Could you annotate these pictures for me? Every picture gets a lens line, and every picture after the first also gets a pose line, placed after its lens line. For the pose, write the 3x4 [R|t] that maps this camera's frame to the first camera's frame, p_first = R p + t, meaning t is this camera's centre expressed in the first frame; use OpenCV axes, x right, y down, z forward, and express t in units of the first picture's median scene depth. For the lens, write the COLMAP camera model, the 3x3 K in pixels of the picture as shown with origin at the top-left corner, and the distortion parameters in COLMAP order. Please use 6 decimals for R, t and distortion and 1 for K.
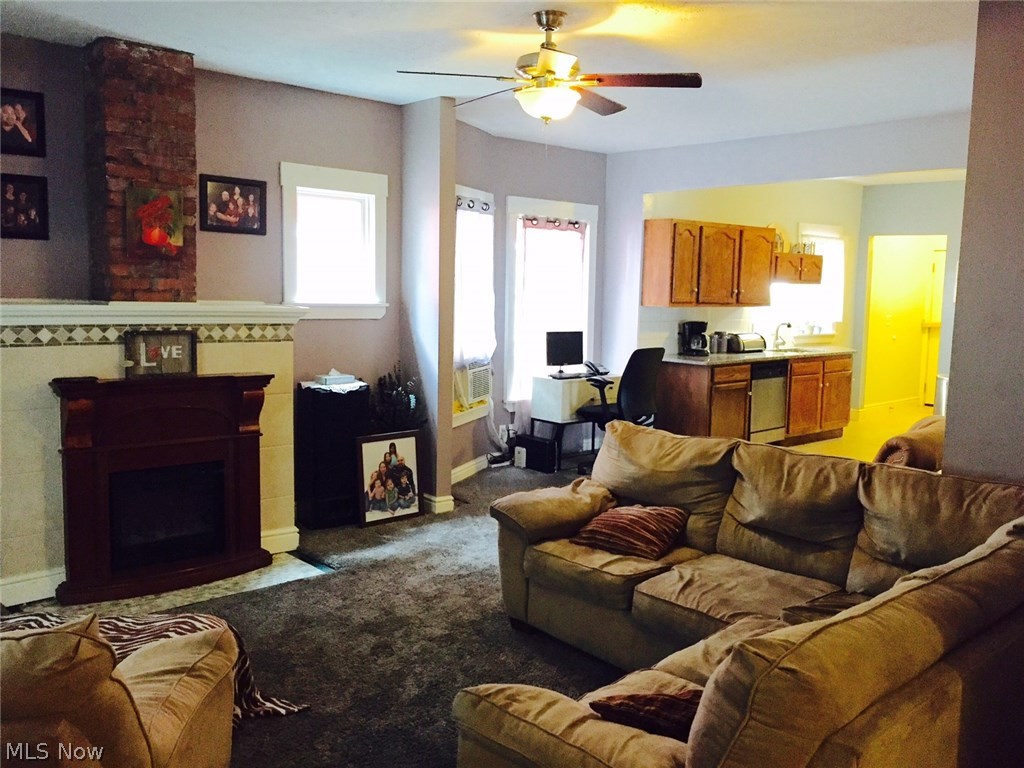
lens RADIAL K [[878.5, 0, 512.0], [0, 878.5, 384.0], [0, 0, 1]] dist [-0.001624, -0.000875]
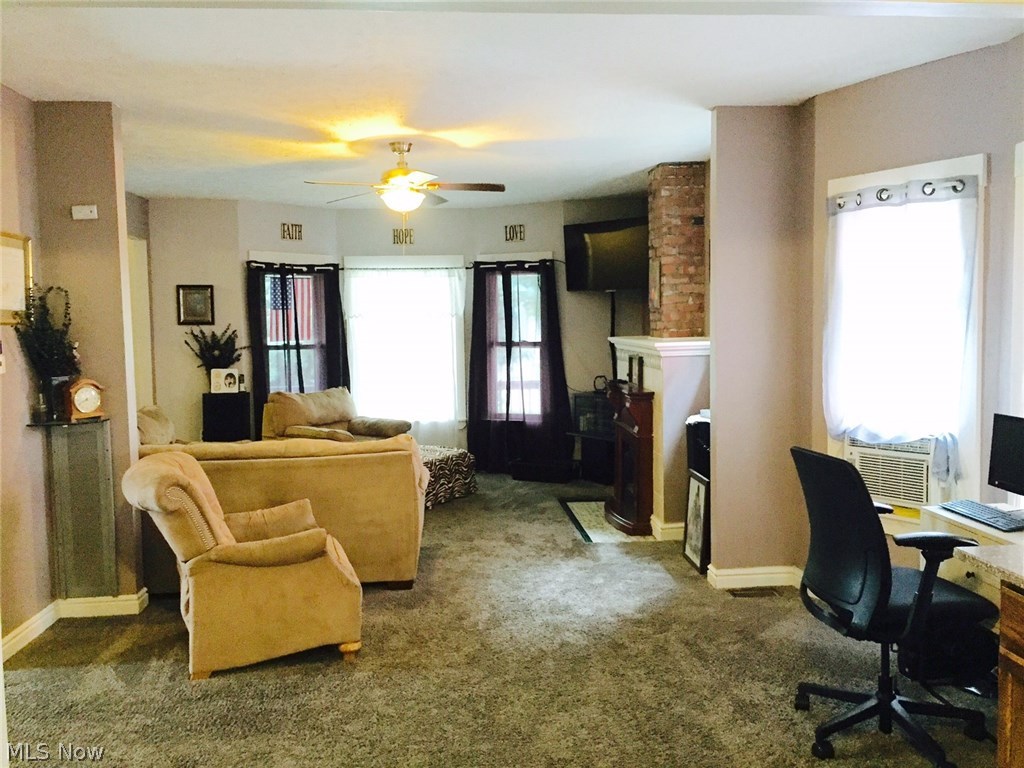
lens RADIAL K [[878.5, 0, 512.0], [0, 878.5, 384.0], [0, 0, 1]] dist [-0.001624, -0.000875]
pose [[-0.609786, 0.034860, -0.791799, 0.850188], [-0.098732, 0.987909, 0.119530, -0.155852], [0.786392, 0.151063, -0.598972, 1.579653]]
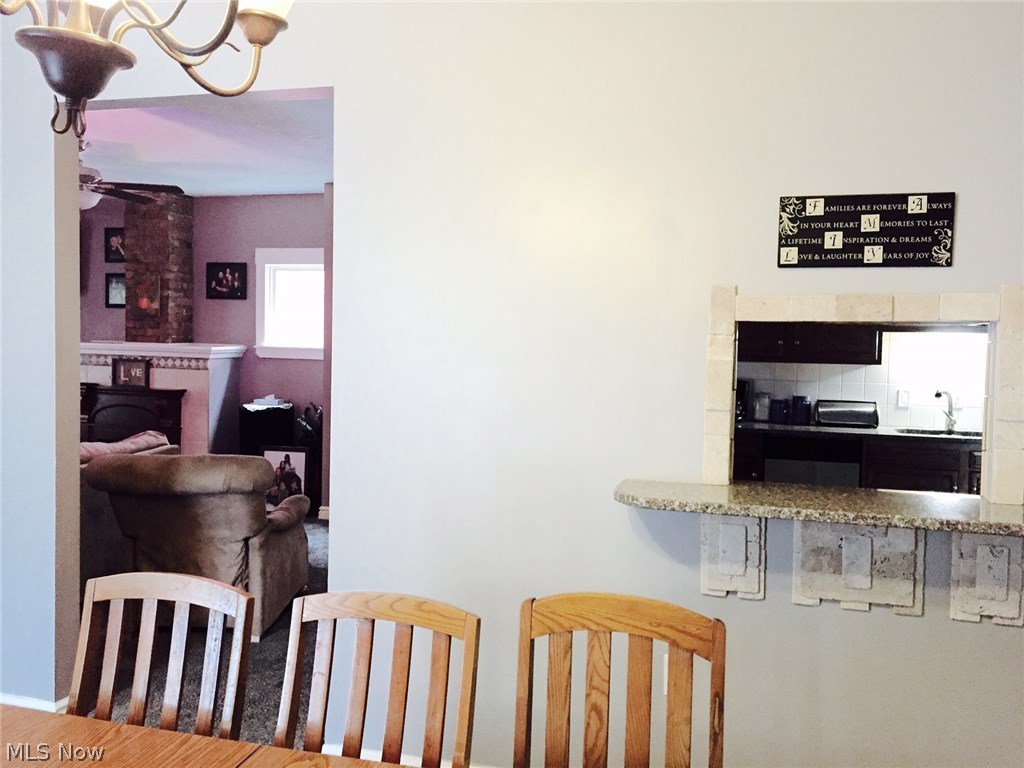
lens RADIAL K [[878.5, 0, 512.0], [0, 878.5, 384.0], [0, 0, 1]] dist [-0.001624, -0.000875]
pose [[0.533444, 0.027890, -0.845376, 1.260938], [-0.103440, 0.994105, -0.032475, -0.030949], [0.839487, 0.104770, 0.533184, 0.649656]]
